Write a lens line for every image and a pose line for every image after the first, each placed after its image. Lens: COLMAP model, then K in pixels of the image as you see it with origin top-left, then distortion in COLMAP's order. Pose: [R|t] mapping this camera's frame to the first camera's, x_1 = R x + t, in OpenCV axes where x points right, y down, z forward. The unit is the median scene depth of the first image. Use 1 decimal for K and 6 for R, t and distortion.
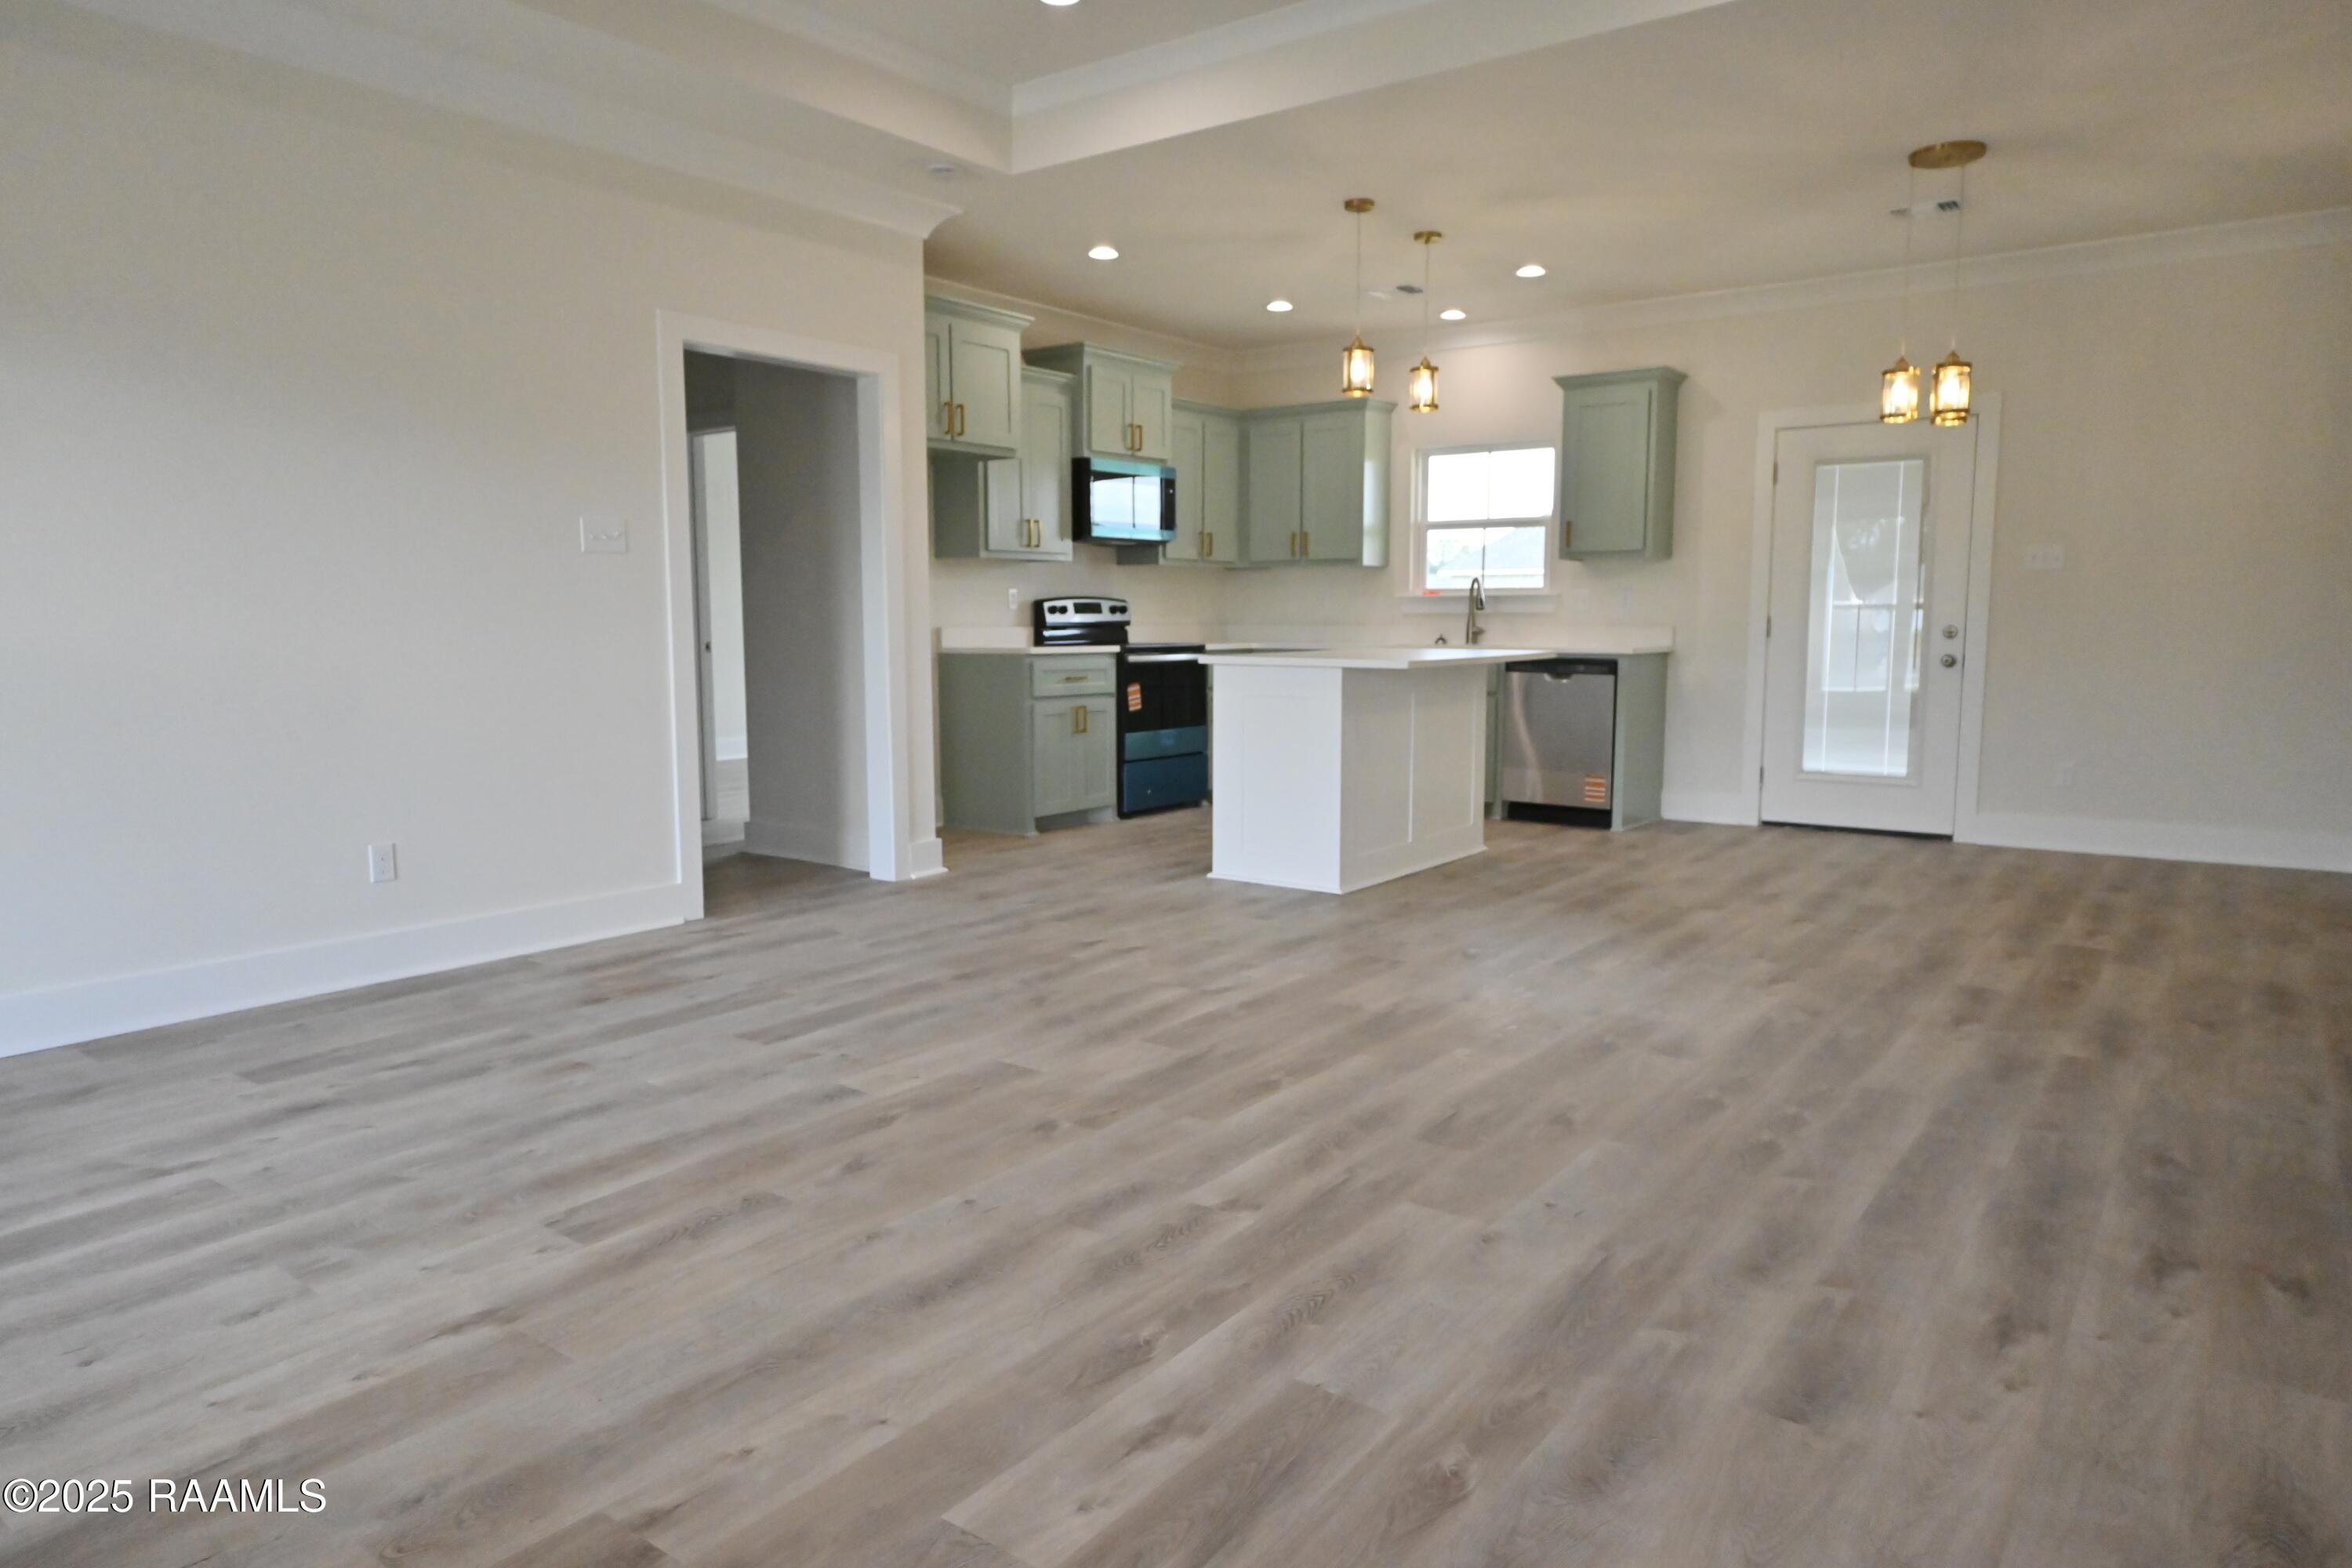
lens RADIAL K [[1457.8, 0, 1176.0], [0, 1457.8, 784.0], [0, 0, 1]] dist [0.002764, 0.000342]
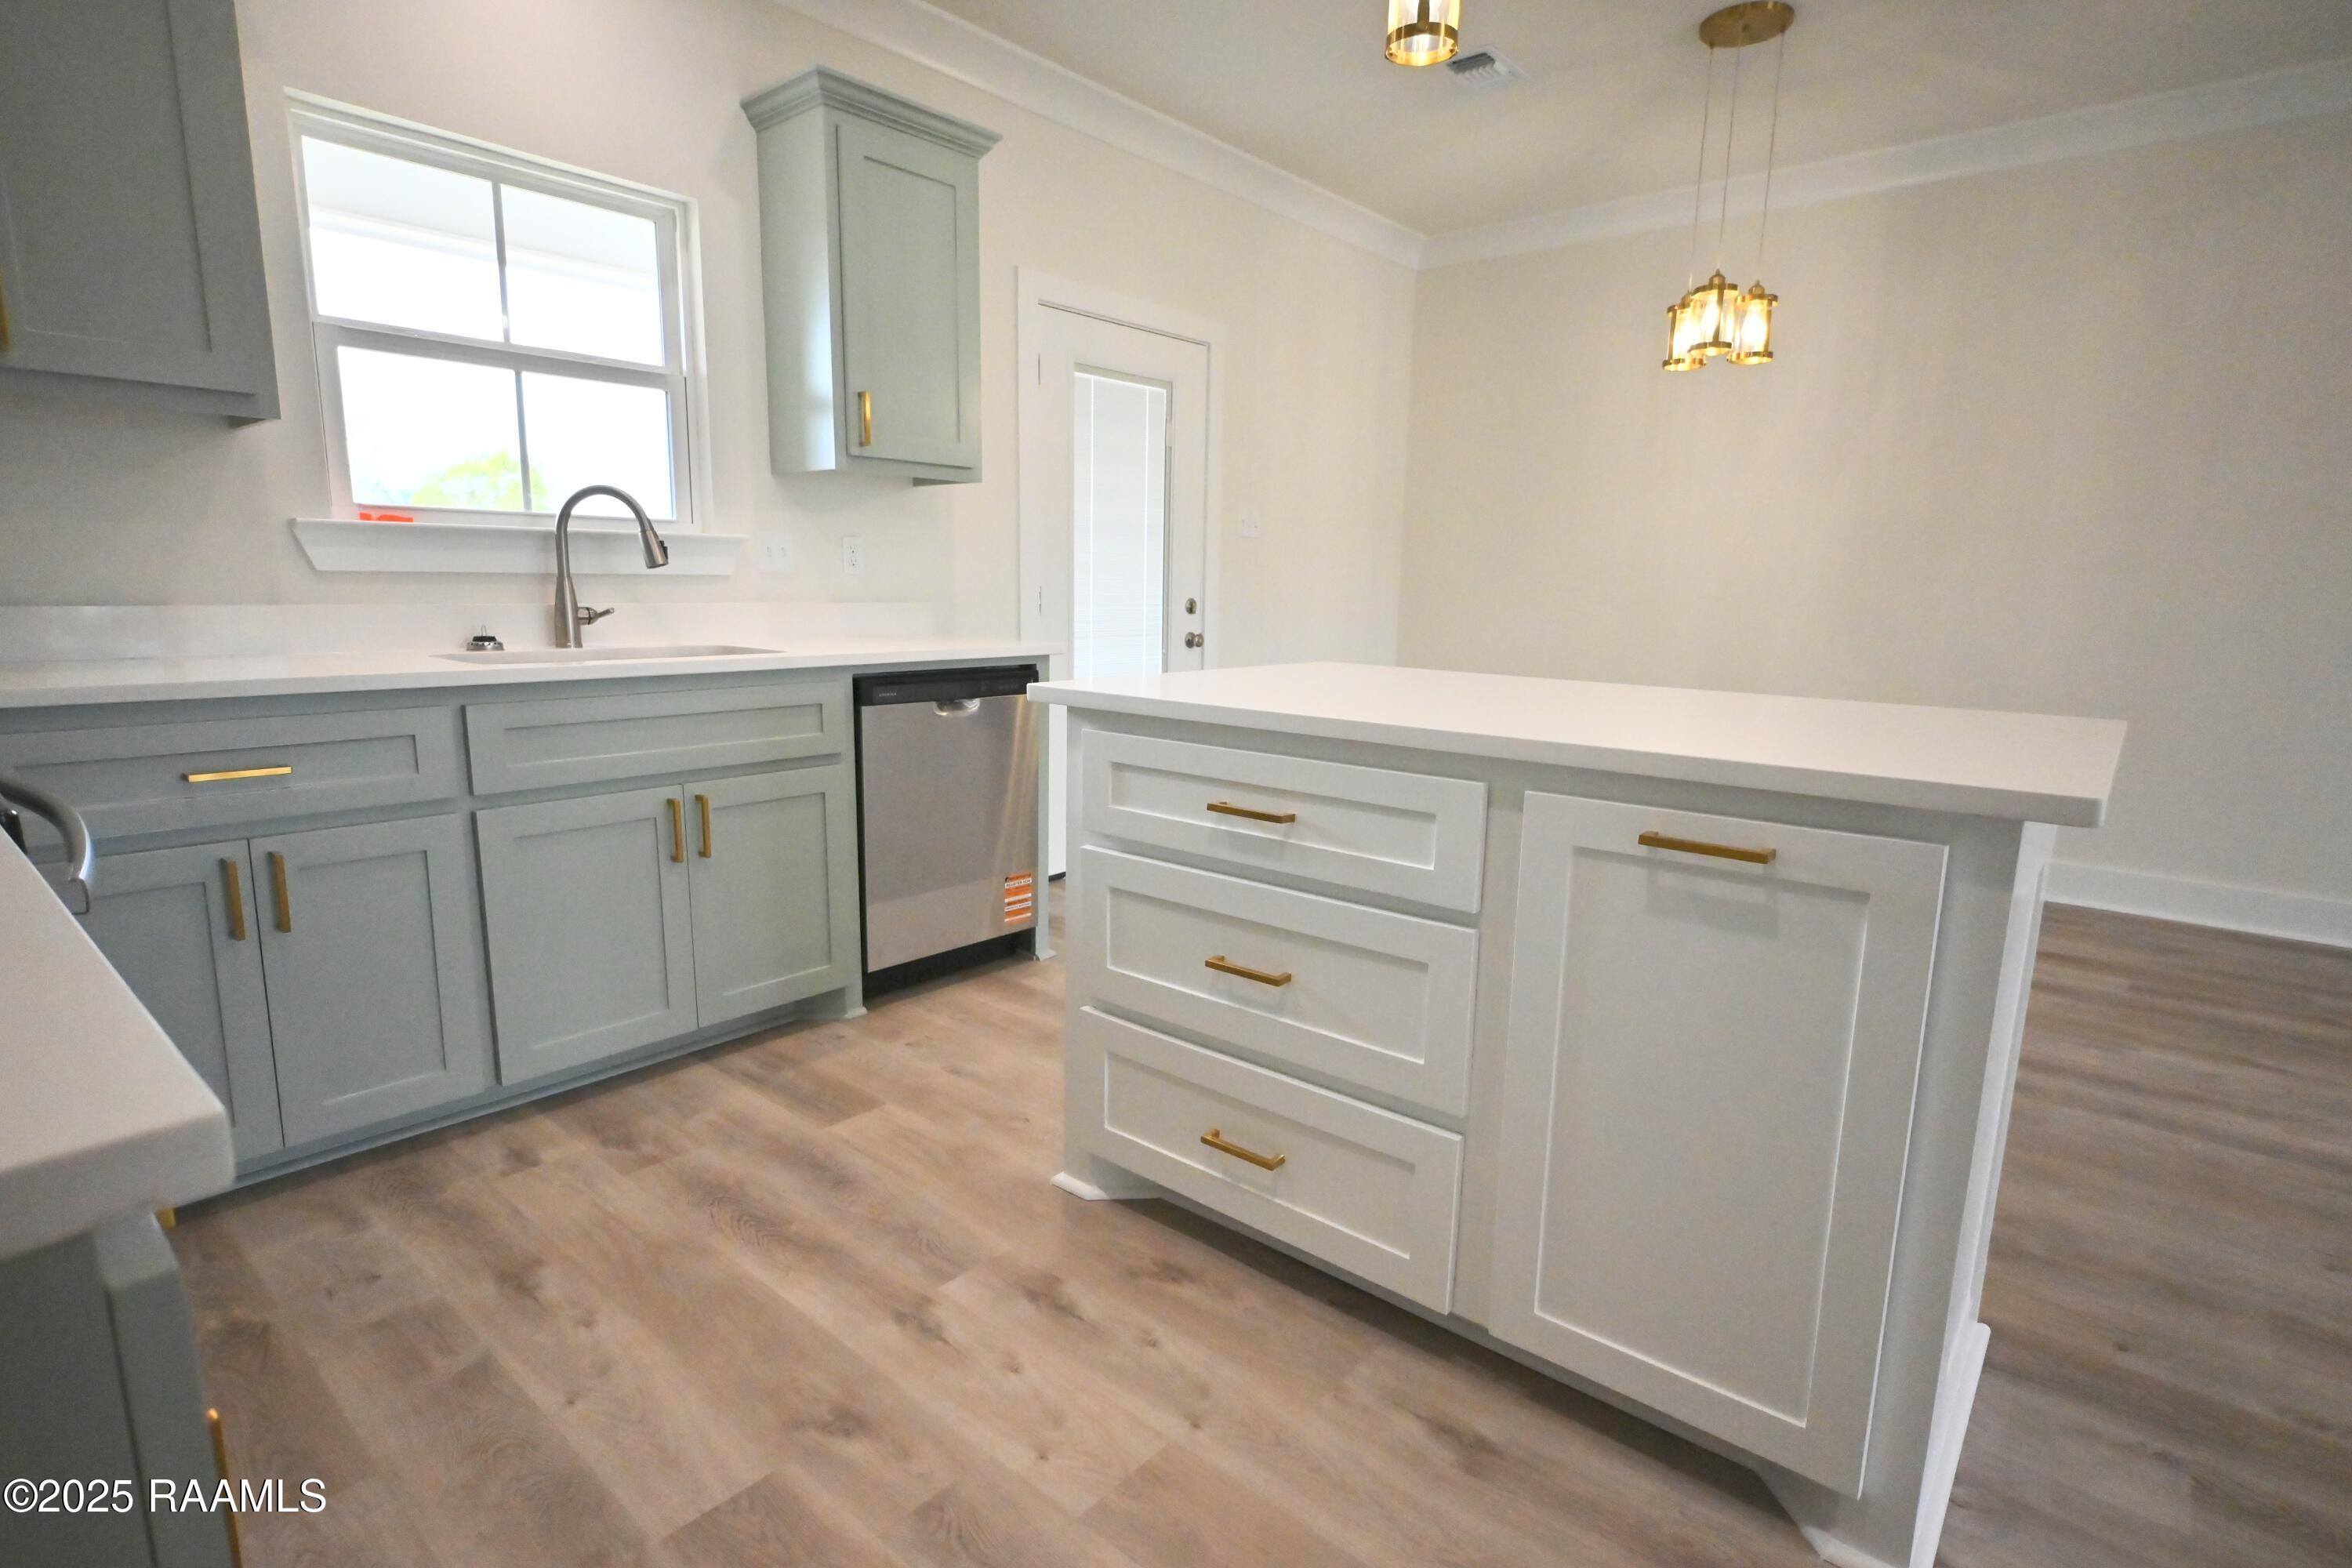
lens RADIAL K [[1161.6, 0, 1171.6], [0, 1161.6, 785.0], [0, 0, 1]] dist [-0.000662, 0.000672]
pose [[0.073068, -0.173343, 0.982147, -0.147449], [0.097299, 0.981321, 0.165959, -0.113815], [-0.992569, 0.083436, 0.088569, 0.951166]]
